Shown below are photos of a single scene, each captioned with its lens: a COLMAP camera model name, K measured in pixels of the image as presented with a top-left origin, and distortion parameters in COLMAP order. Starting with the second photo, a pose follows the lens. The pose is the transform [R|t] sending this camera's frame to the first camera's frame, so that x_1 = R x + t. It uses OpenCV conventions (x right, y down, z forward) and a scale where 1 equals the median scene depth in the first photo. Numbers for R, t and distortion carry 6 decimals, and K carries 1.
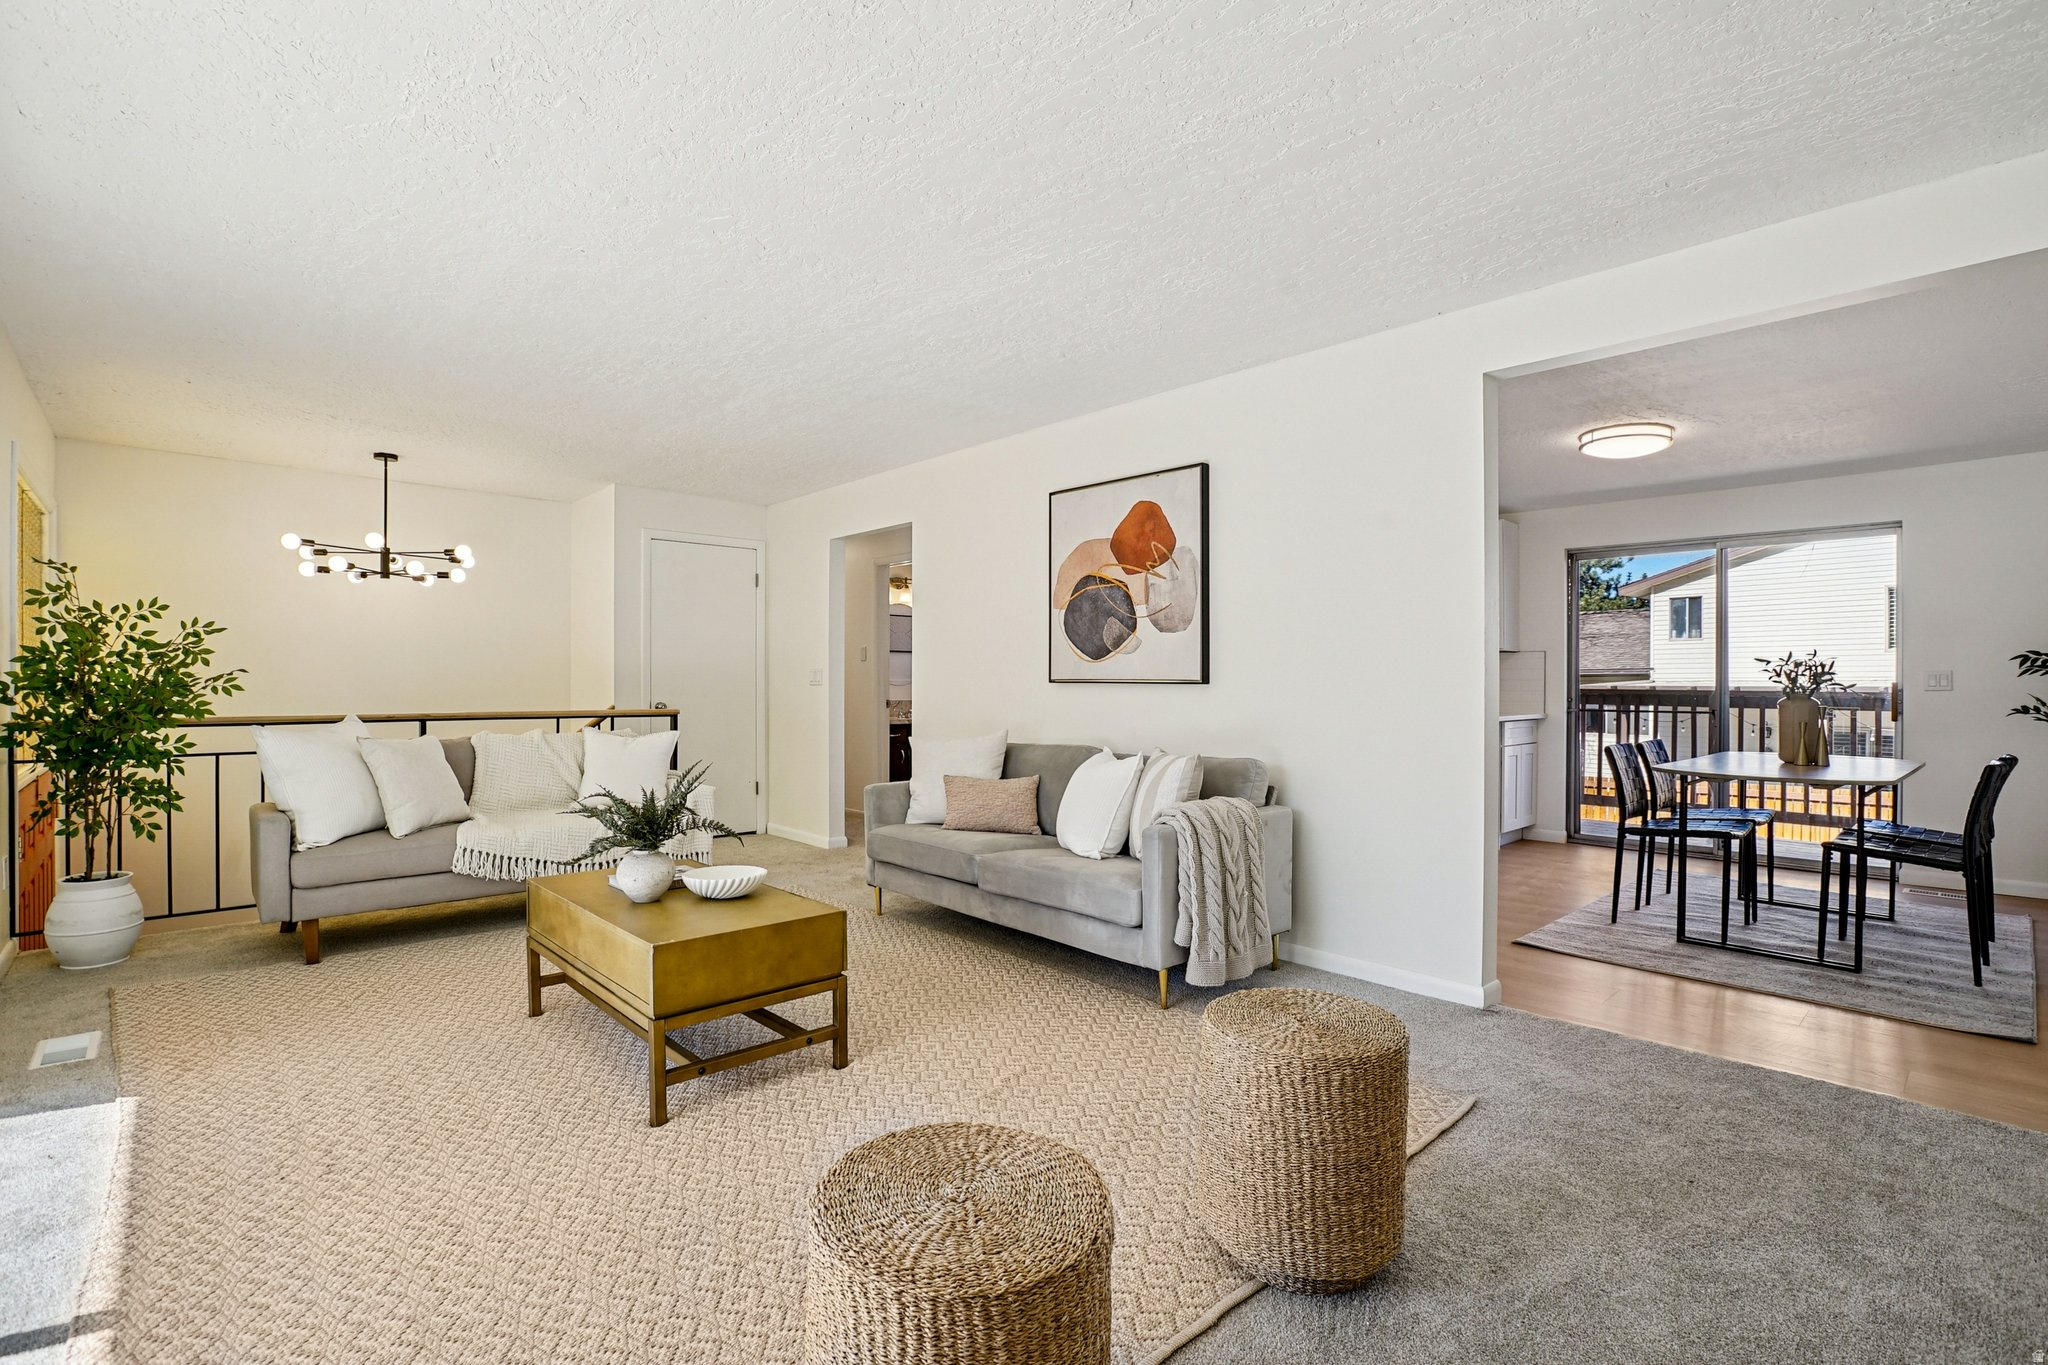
lens RADIAL K [[945.4, 0, 1033.2], [0, 945.4, 688.6], [0, 0, 1]] dist [-0.061025, 0.025788]
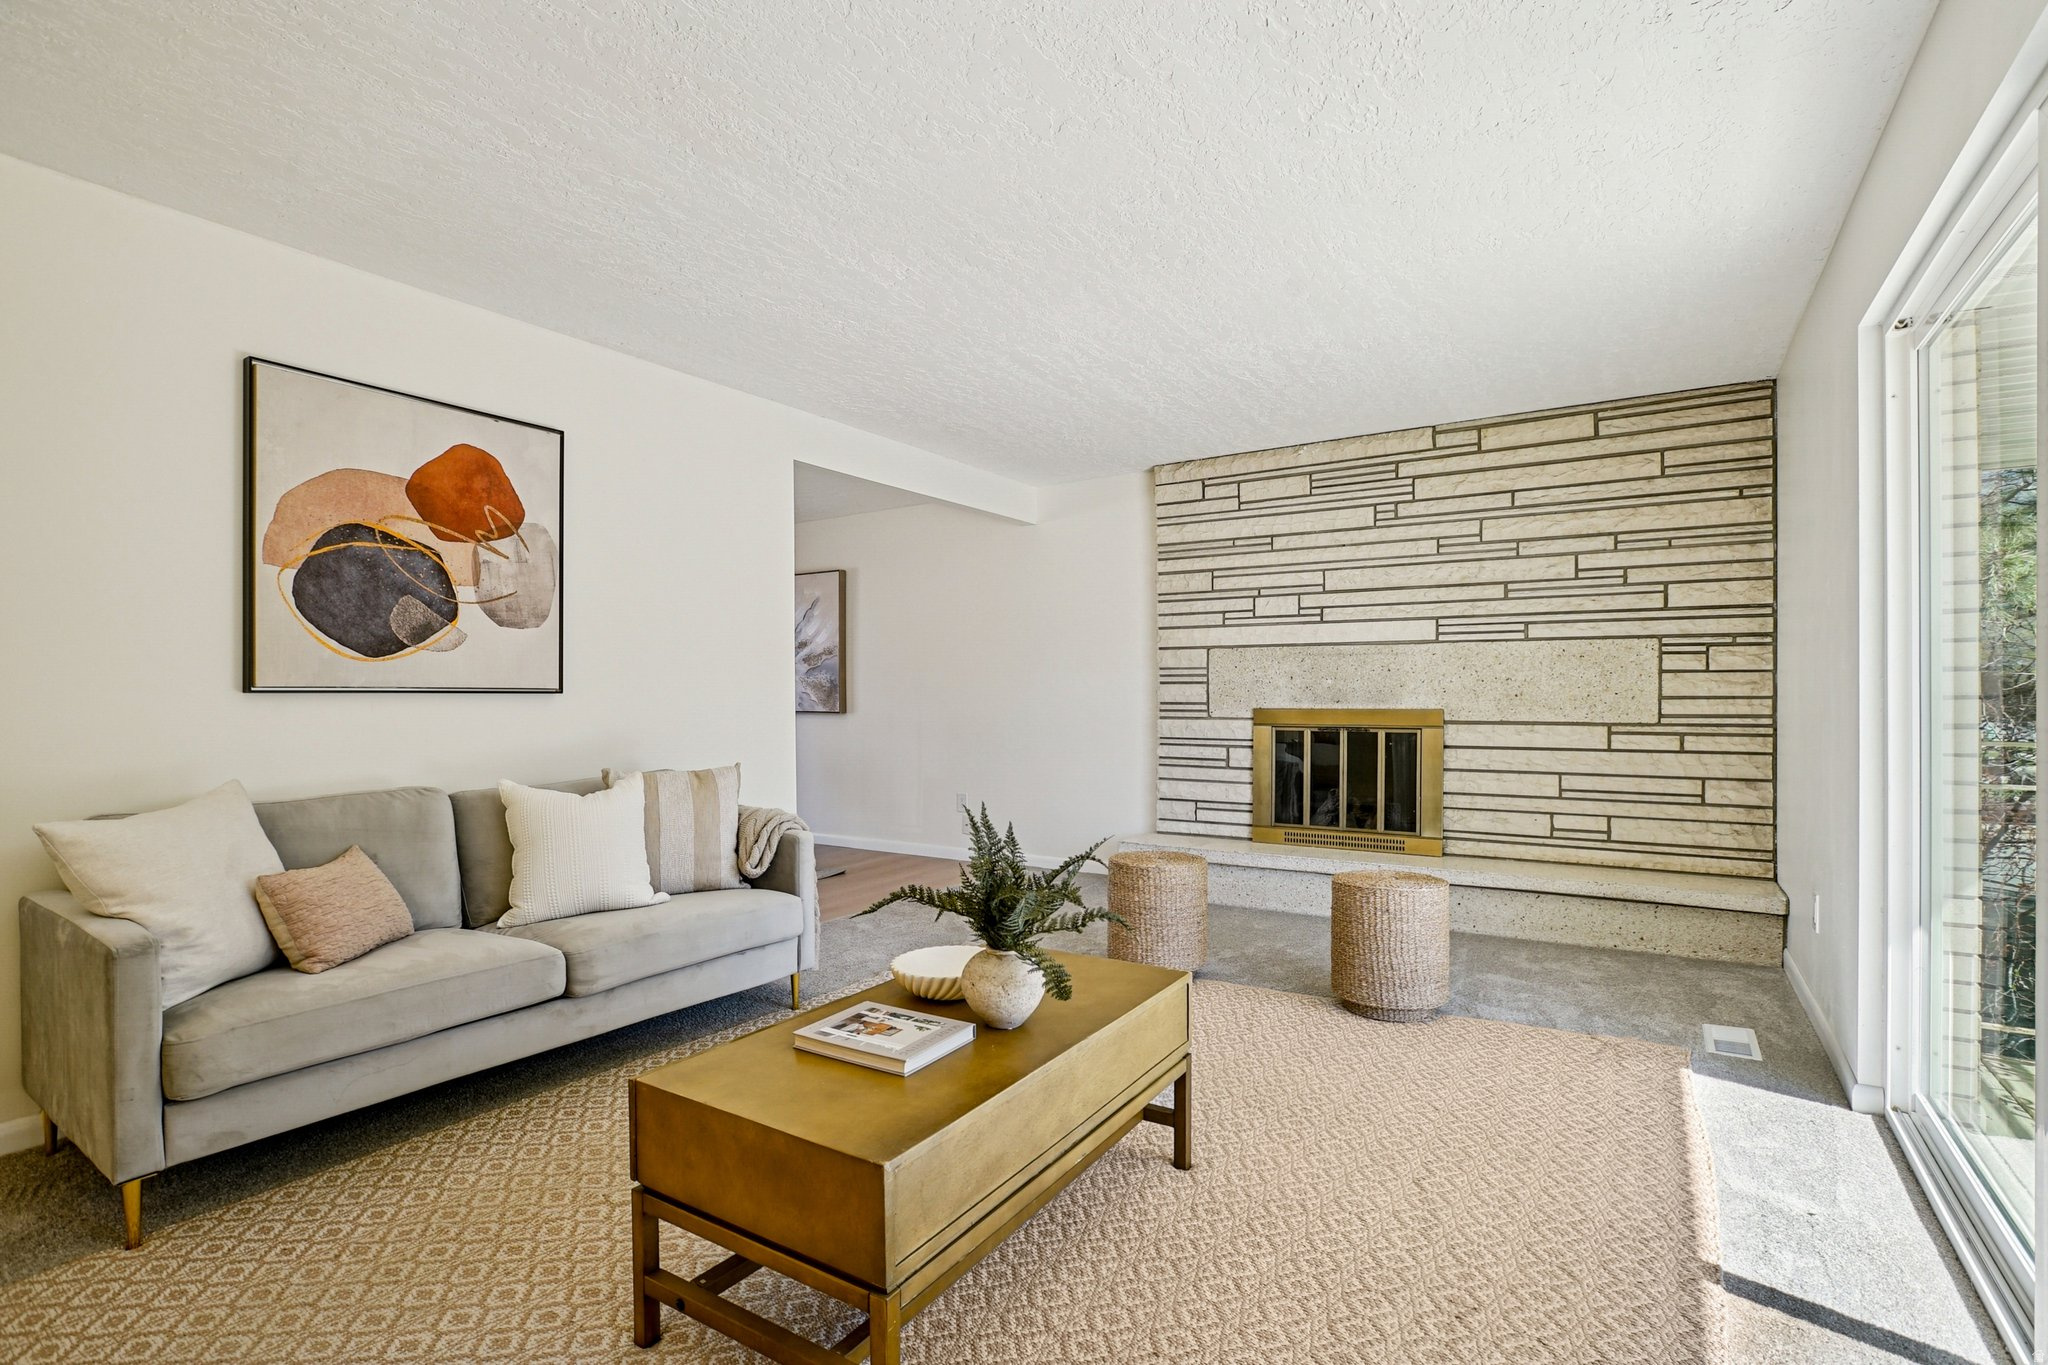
lens RADIAL K [[972.2, 0, 1035.7], [0, 972.2, 686.3], [0, 0, 1]] dist [-0.058866, 0.026864]
pose [[-0.250004, 0.003970, 0.968237, -0.721321], [0.007360, 0.999970, -0.002199, -0.005928], [-0.968217, 0.006577, -0.250025, 0.765003]]
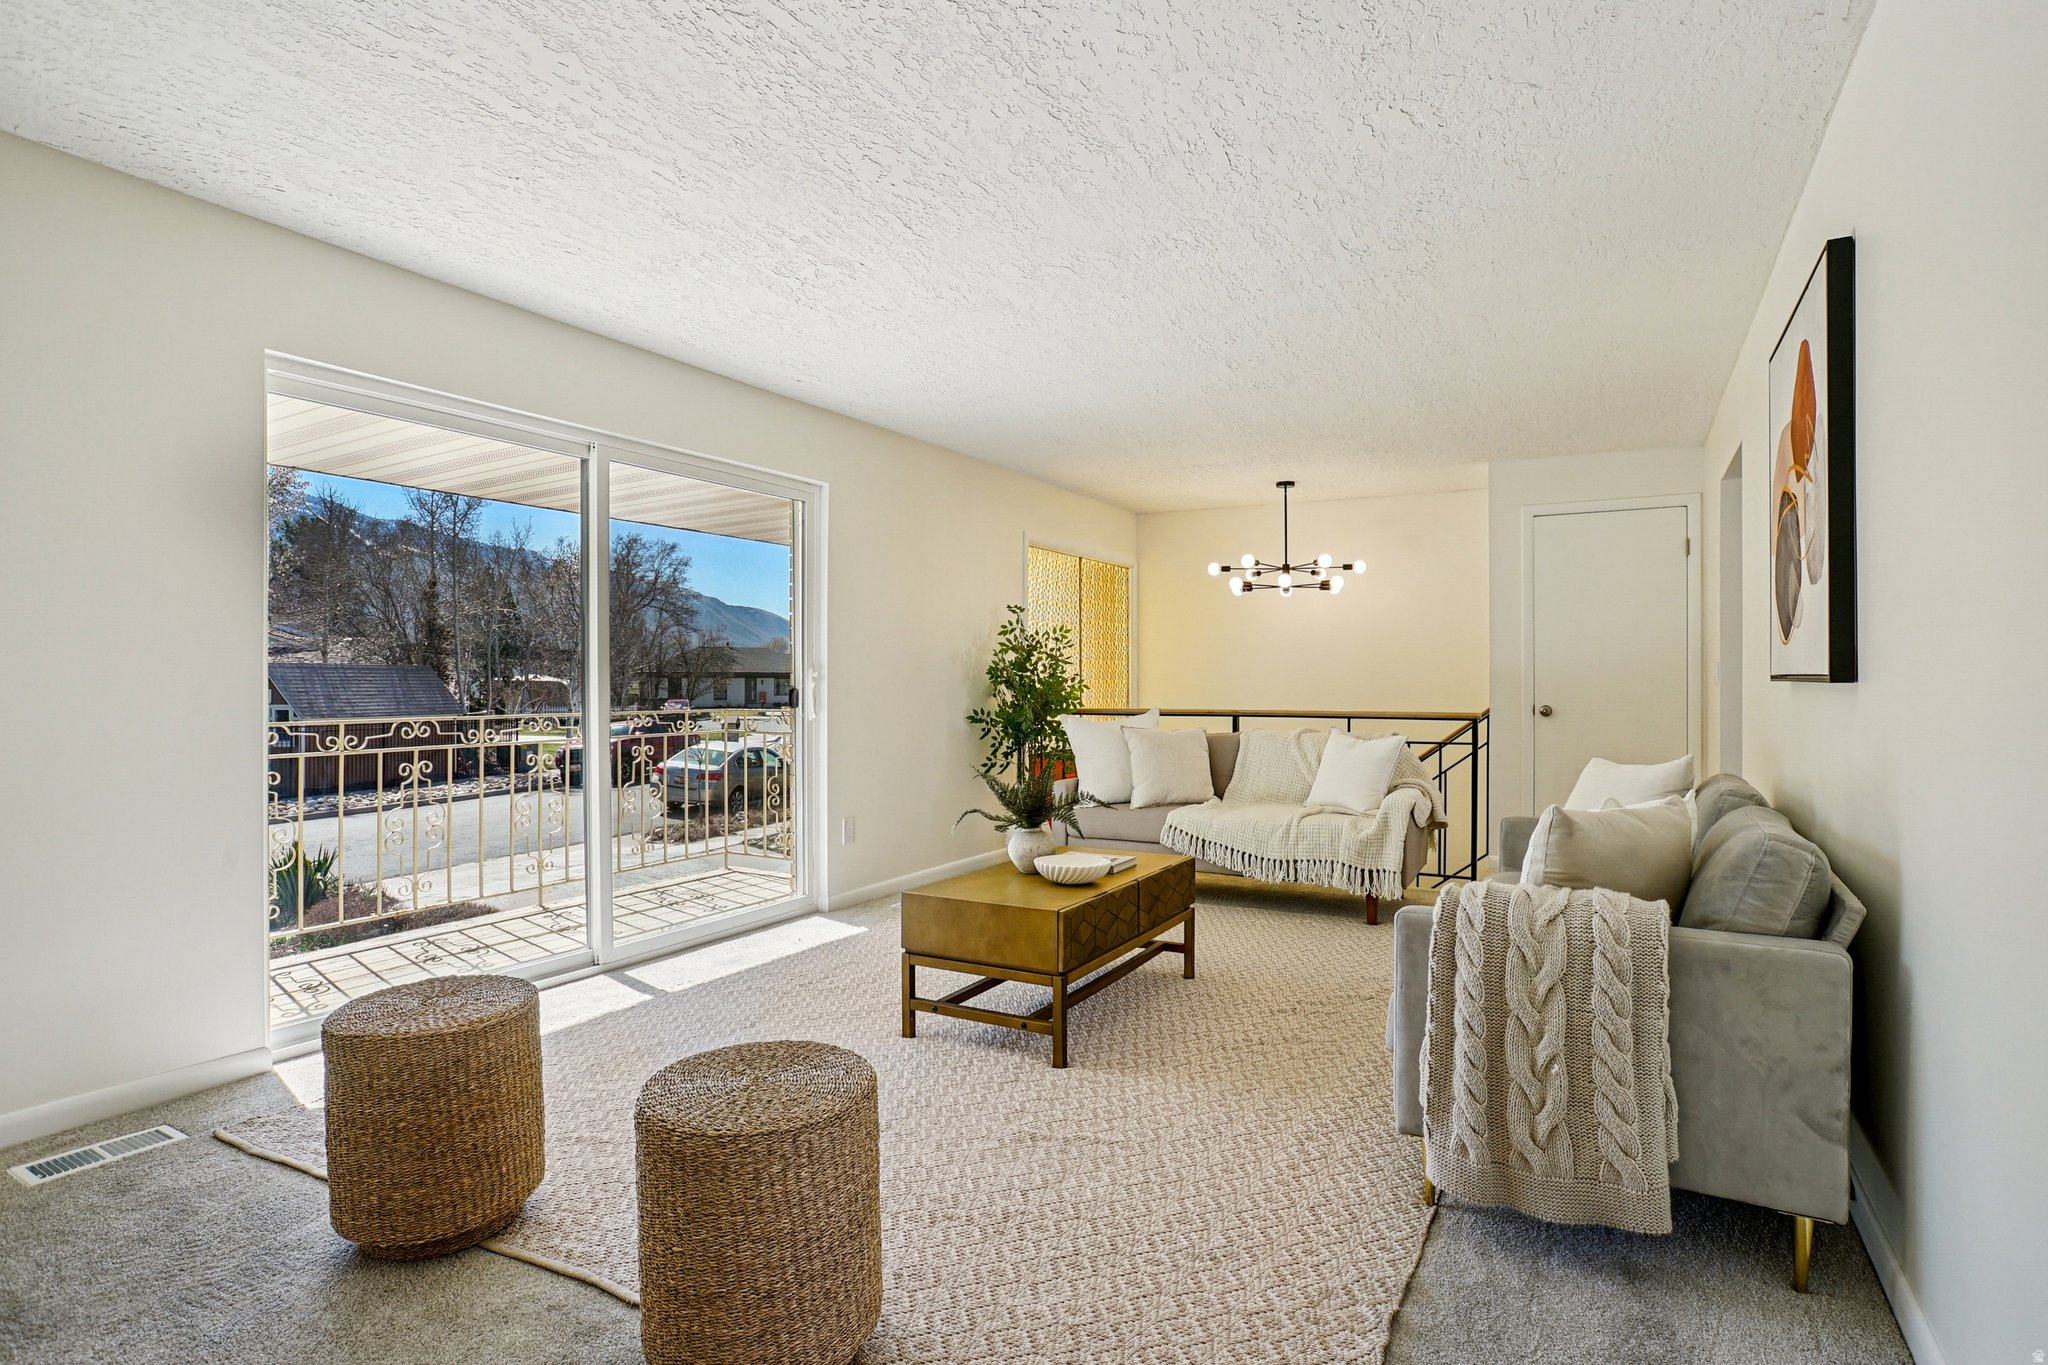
lens RADIAL K [[1034.1, 0, 1024.0], [0, 1034.1, 682.5], [0, 0, 1]] dist [-0.061792, -0.000147]
pose [[0.290243, -0.003173, -0.956948, 0.535298], [-0.003938, 0.999982, -0.004510, -0.000315], [0.956945, 0.005077, 0.290226, 0.416895]]
